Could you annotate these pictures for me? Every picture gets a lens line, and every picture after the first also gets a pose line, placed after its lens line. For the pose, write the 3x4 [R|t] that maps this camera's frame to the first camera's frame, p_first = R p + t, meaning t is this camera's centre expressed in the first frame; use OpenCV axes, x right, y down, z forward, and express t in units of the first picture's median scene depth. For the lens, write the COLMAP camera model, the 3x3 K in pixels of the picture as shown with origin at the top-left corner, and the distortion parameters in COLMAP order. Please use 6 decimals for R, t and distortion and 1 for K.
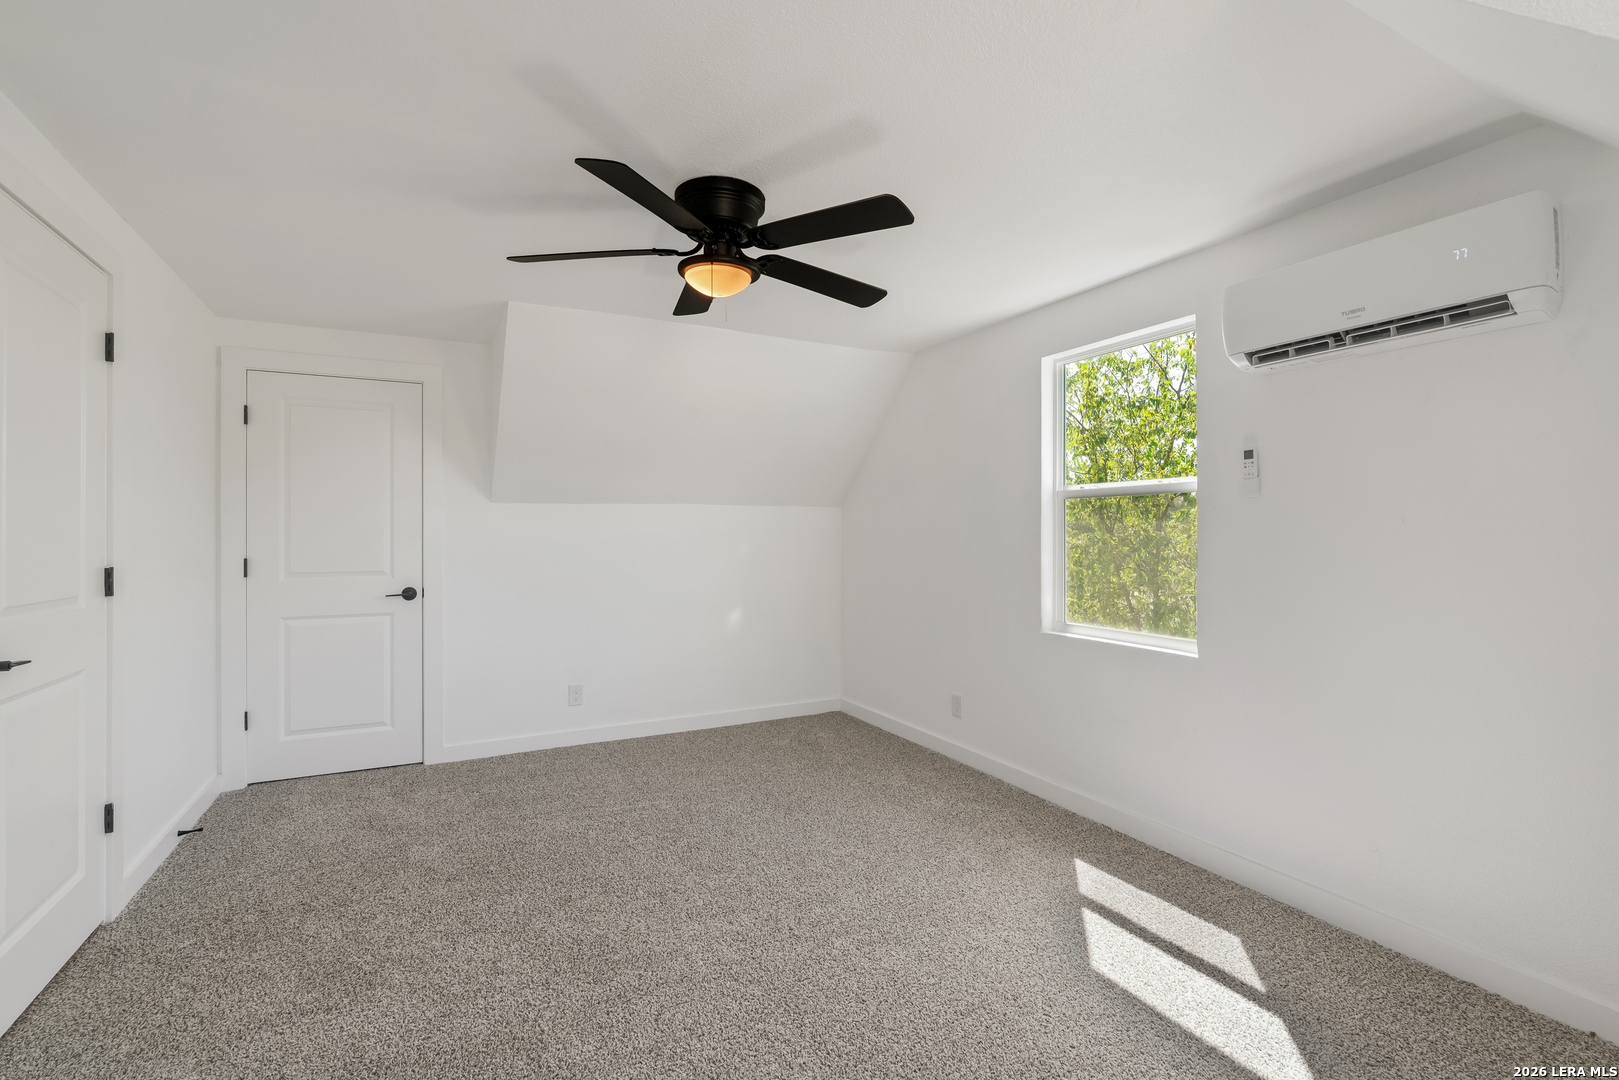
lens RADIAL K [[725.0, 0, 800.3], [0, 725.0, 539.9], [0, 0, 1]] dist [-0.015784, 0.007940]
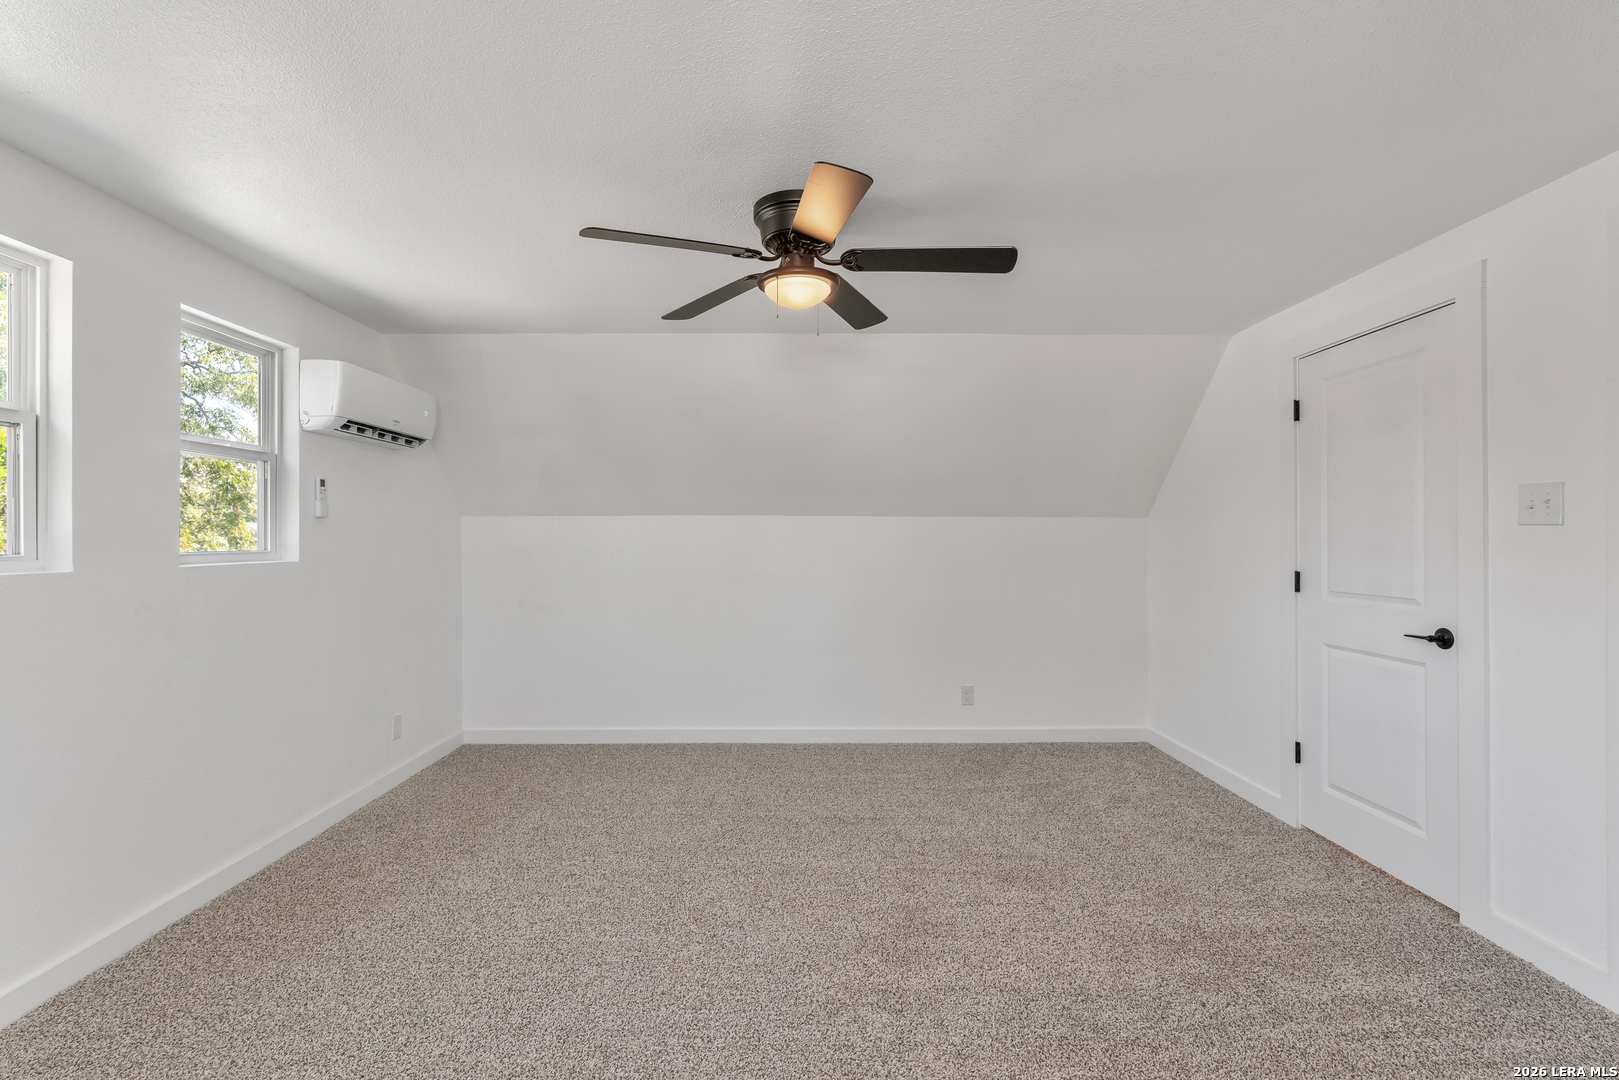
lens RADIAL K [[725.0, 0, 800.3], [0, 725.0, 539.9], [0, 0, 1]] dist [-0.015784, 0.007940]
pose [[-0.451144, 0.001042, -0.892450, 0.292758], [0.002584, 0.999997, -0.000138, -0.014560], [0.892447, -0.002368, -0.451145, 0.809894]]
